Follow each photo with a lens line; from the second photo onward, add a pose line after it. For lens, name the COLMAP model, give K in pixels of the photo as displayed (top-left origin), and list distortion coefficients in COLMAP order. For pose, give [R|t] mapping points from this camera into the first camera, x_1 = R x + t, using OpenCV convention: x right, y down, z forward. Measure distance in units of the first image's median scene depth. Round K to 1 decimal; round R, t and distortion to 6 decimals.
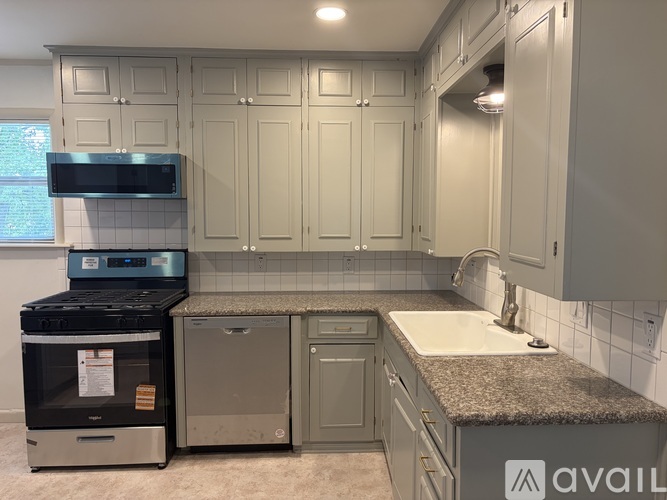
lens RADIAL K [[506.3, 0, 331.6], [0, 506.3, 246.9], [0, 0, 1]] dist [0.047520, -0.021785]
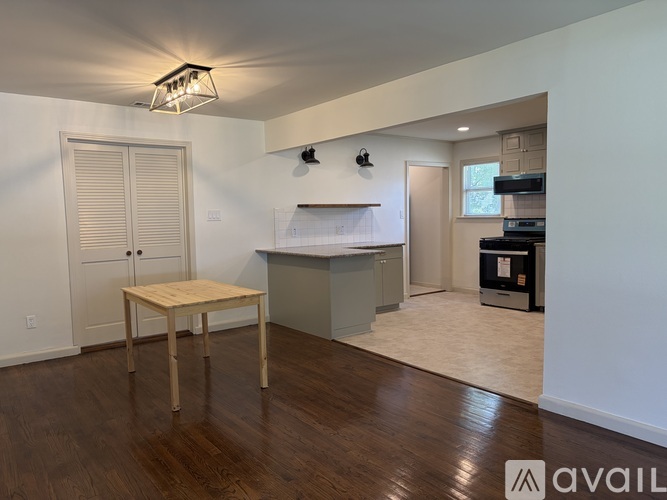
lens RADIAL K [[506.3, 0, 332.7], [0, 506.3, 252.5], [0, 0, 1]] dist [0.047520, -0.021785]
pose [[0.572420, 0.053441, -0.818218, 1.013265], [-0.050789, 0.998269, 0.029669, 0.144087], [0.818386, 0.024574, 0.574143, -1.015170]]
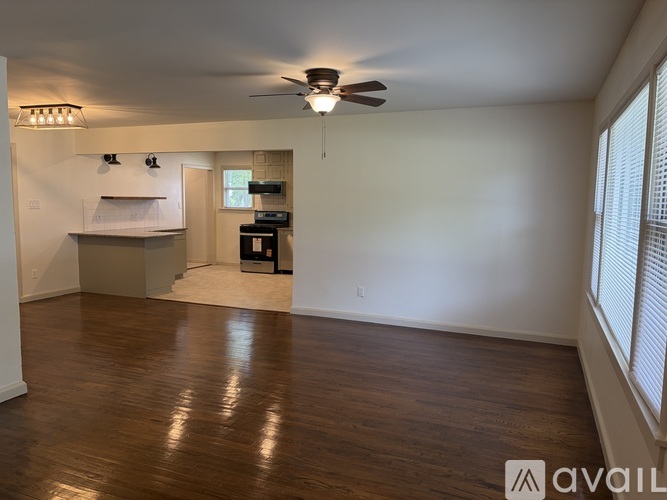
lens RADIAL K [[506.3, 0, 340.8], [0, 506.3, 256.3], [0, 0, 1]] dist [0.047520, -0.021785]
pose [[0.913192, 0.060753, -0.402976, 1.429579], [-0.050257, 0.998066, 0.036579, 0.165811], [0.404419, -0.013151, 0.914479, -1.893933]]
